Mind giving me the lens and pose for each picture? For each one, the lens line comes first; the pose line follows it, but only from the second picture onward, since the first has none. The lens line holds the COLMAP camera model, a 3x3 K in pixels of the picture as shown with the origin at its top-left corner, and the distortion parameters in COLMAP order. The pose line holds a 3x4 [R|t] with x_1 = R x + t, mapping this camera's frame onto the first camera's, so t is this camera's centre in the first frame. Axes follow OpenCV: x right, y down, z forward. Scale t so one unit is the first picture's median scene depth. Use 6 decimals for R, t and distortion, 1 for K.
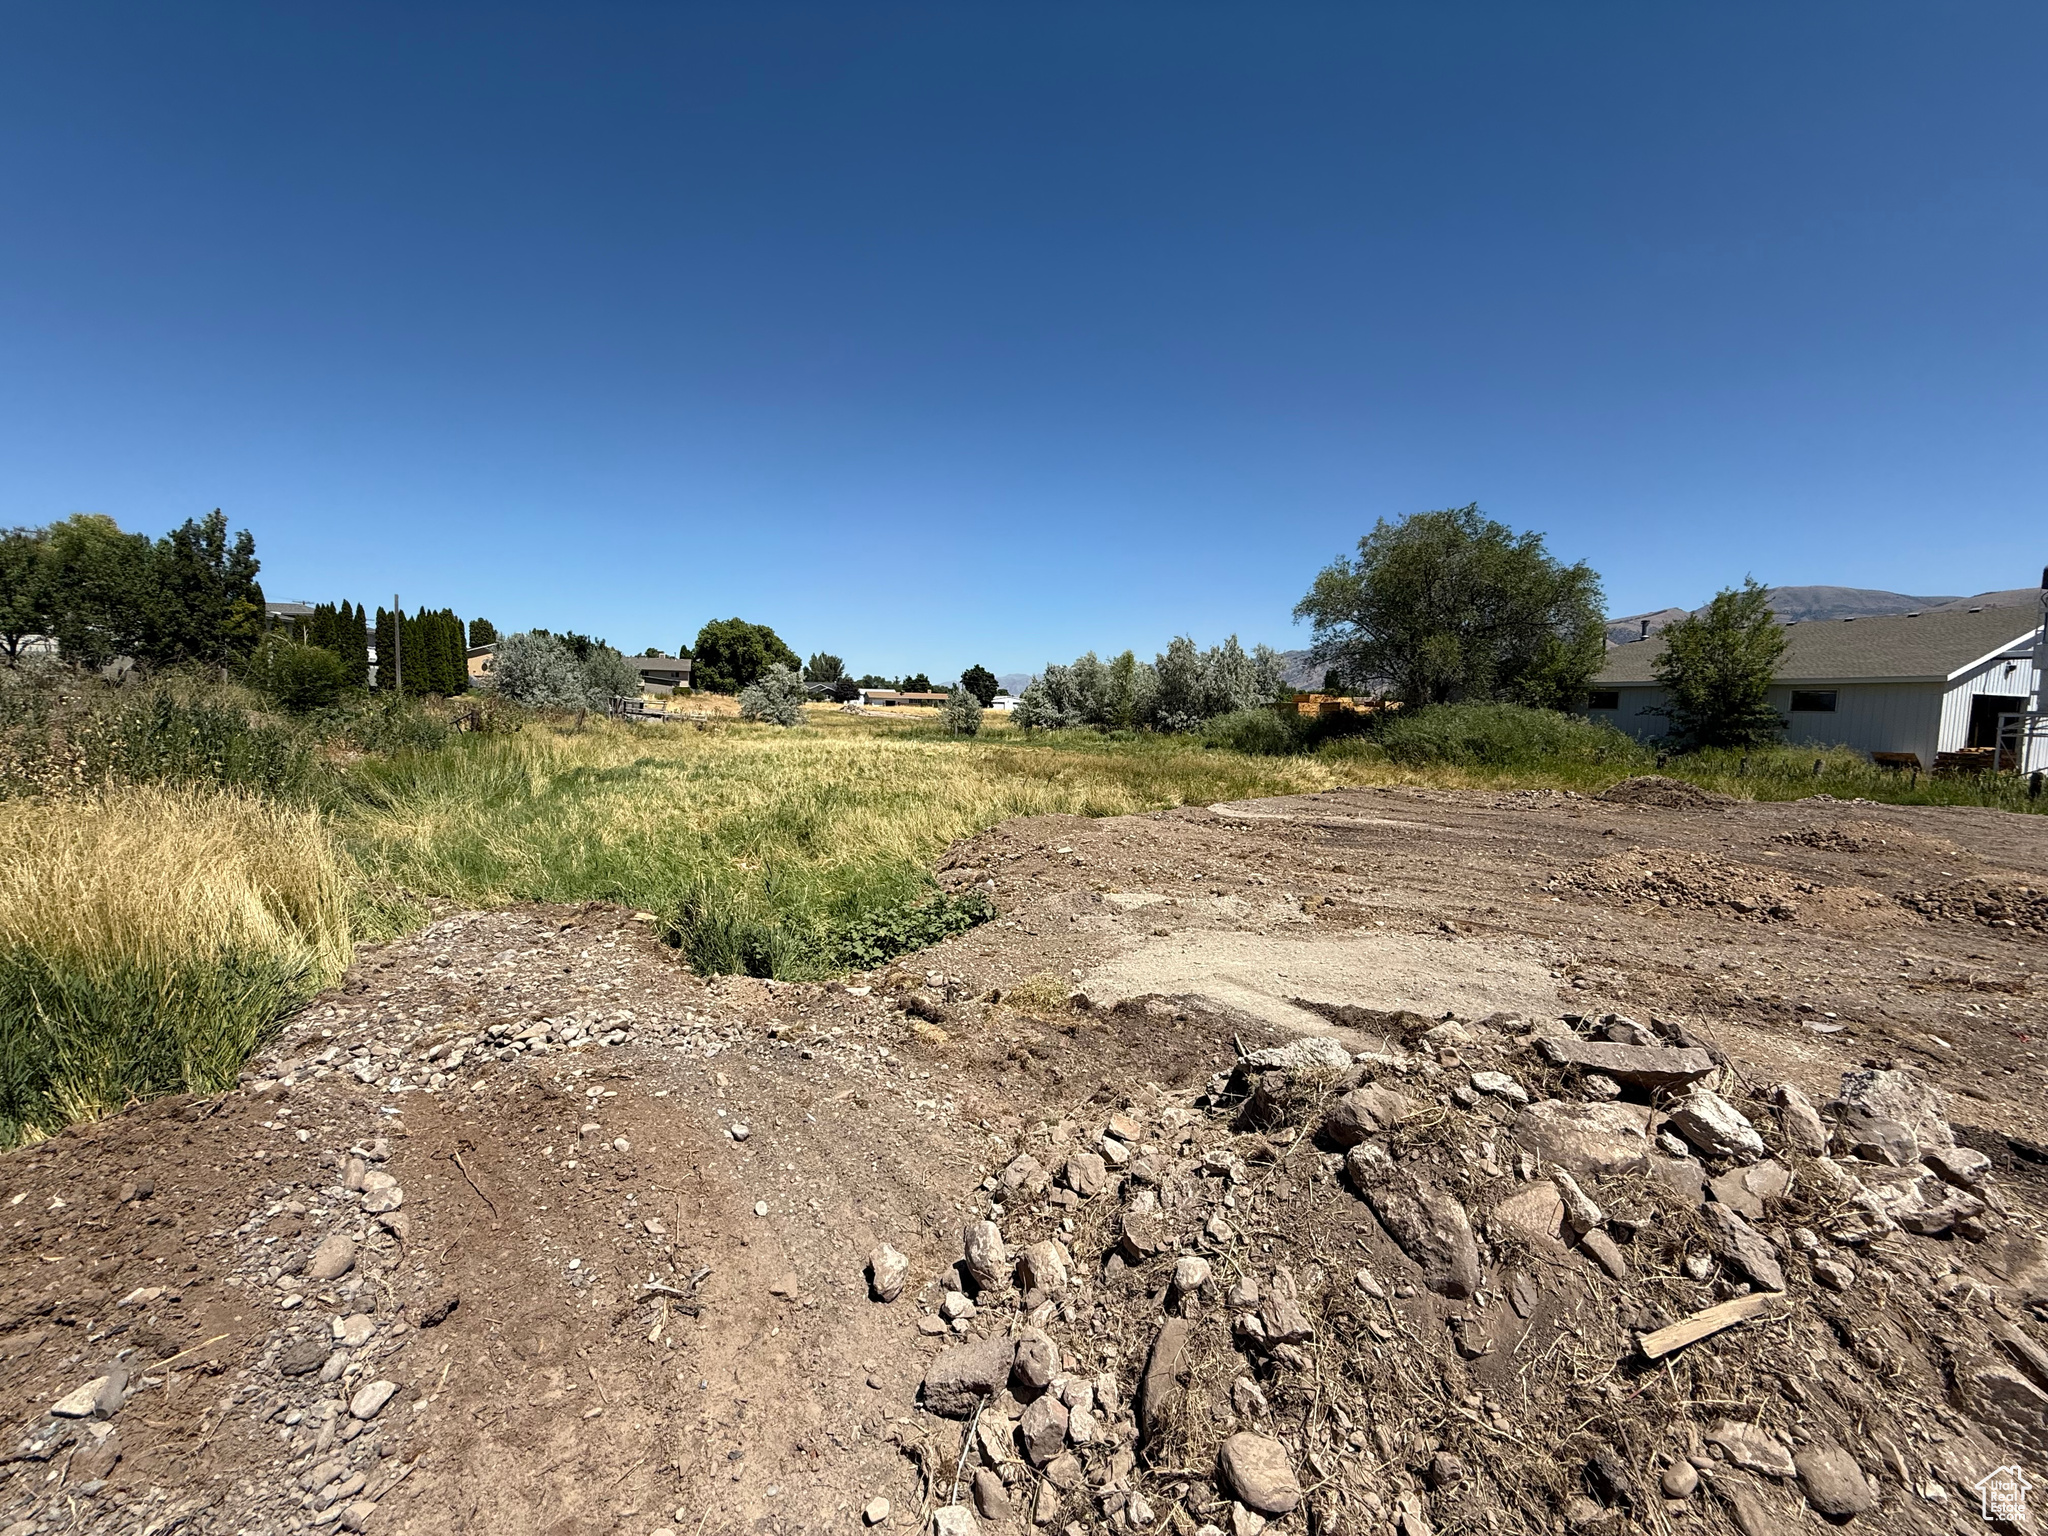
lens RADIAL K [[808.8, 0, 1024.0], [0, 808.8, 768.0], [0, 0, 1]] dist [-0.000514, -0.000122]
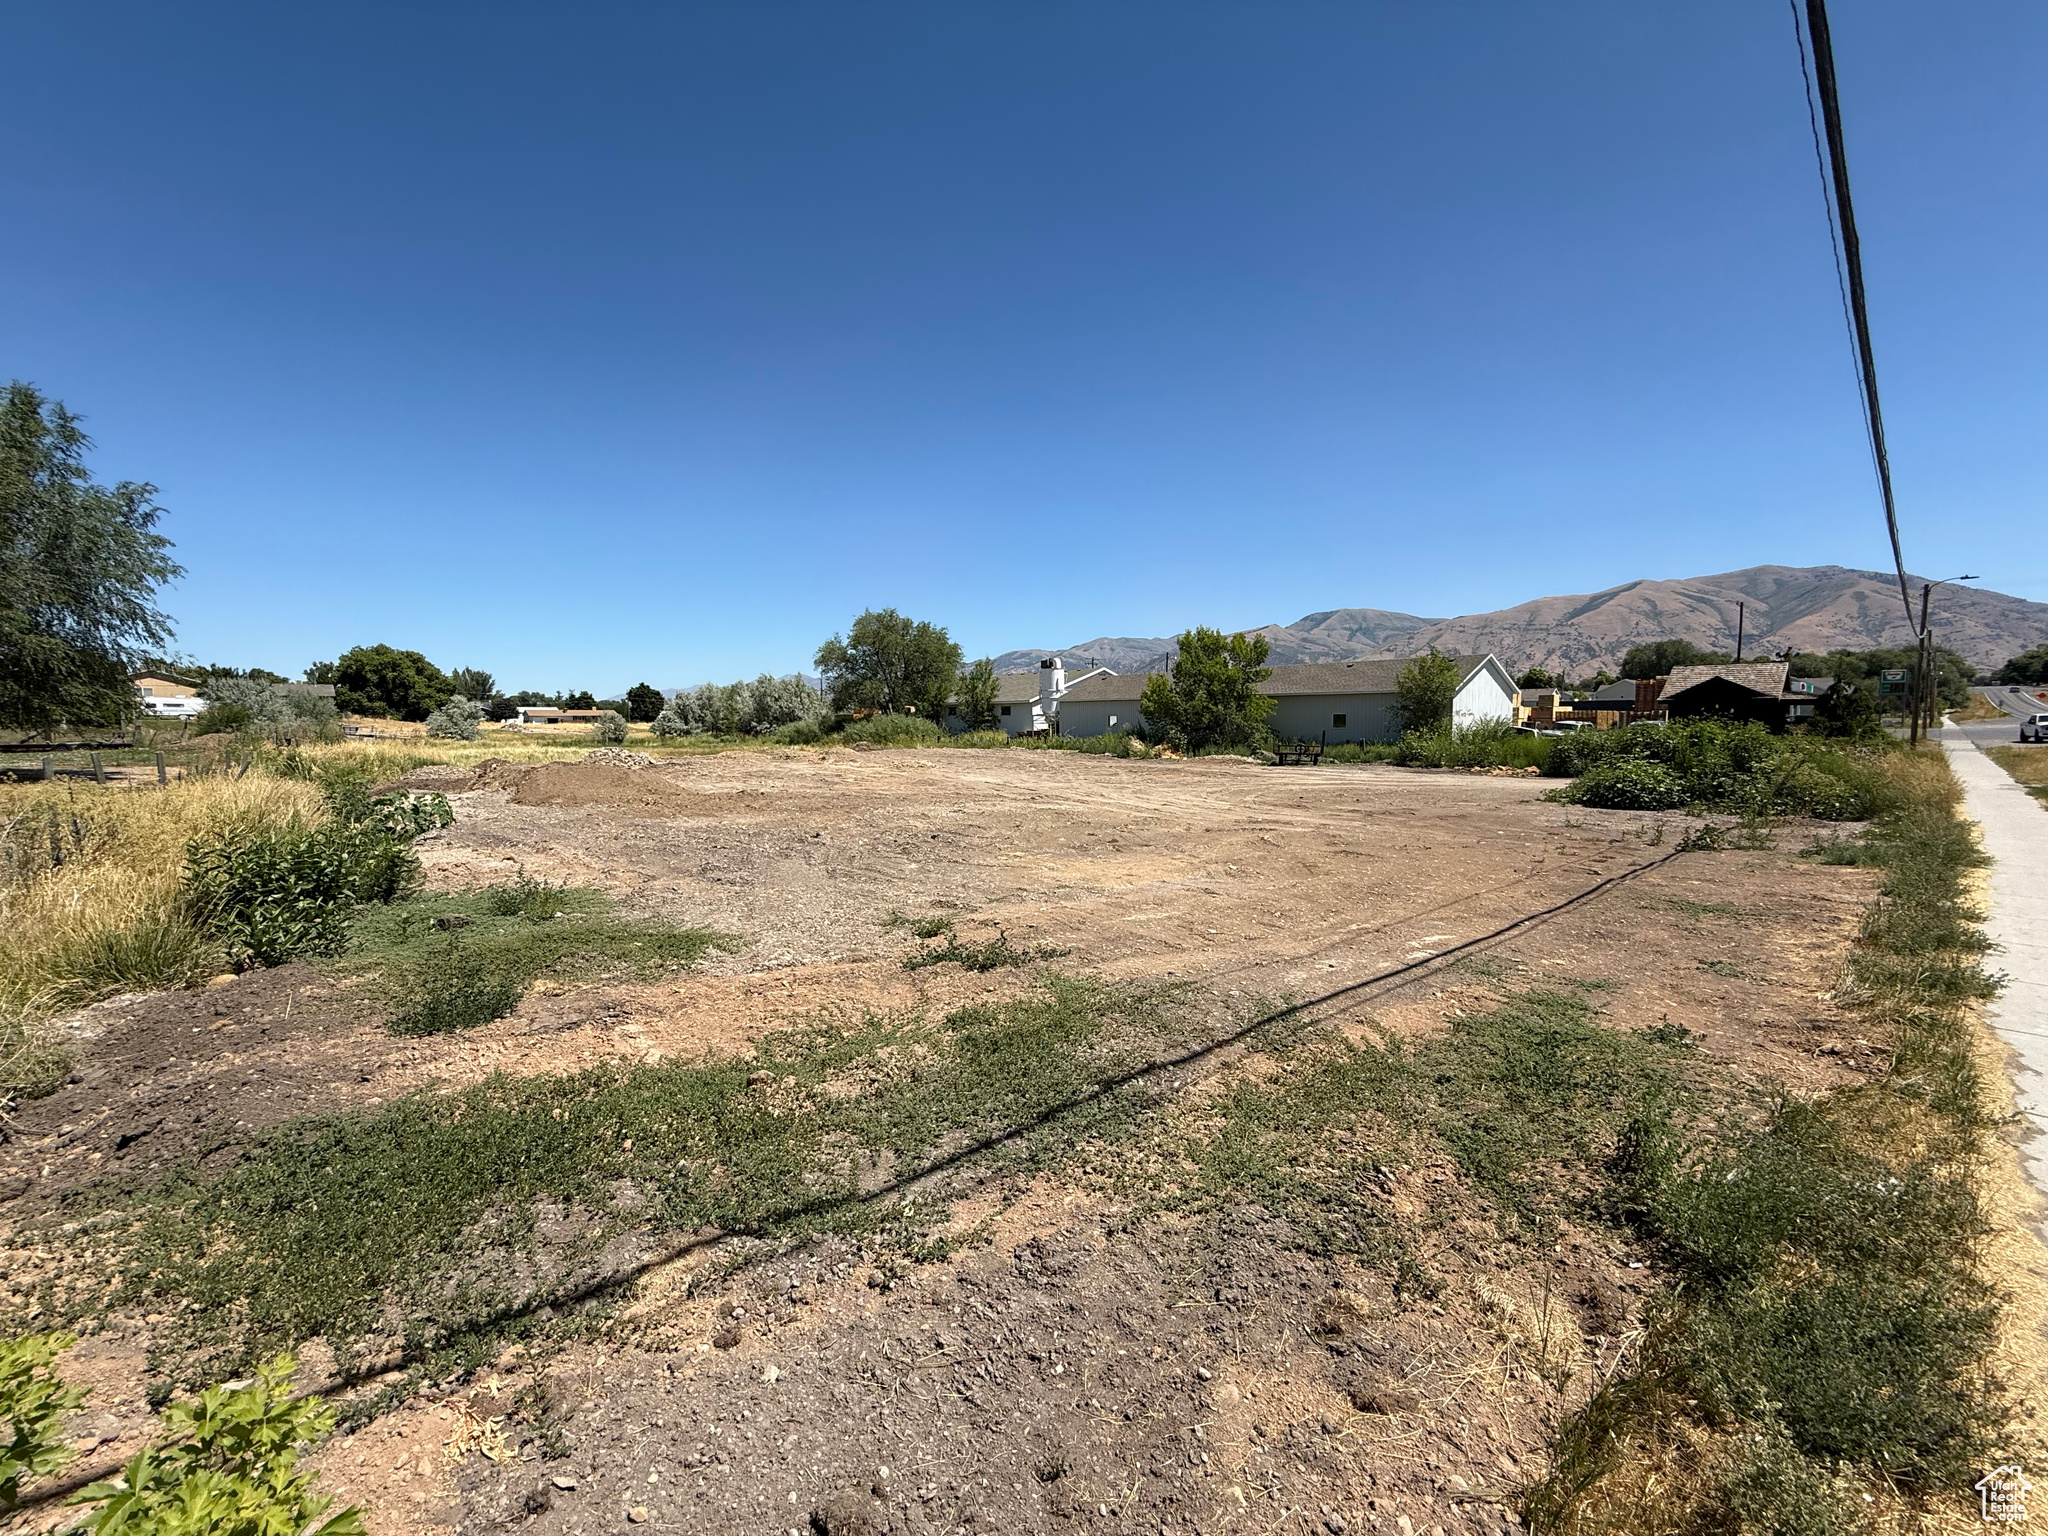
lens RADIAL K [[808.8, 0, 1024.0], [0, 808.8, 768.0], [0, 0, 1]] dist [-0.000514, -0.000122]
pose [[0.934129, -0.049196, 0.353528, 0.047645], [0.052829, 0.998603, -0.000627, 0.021127], [-0.353004, 0.019263, 0.935424, -0.291833]]
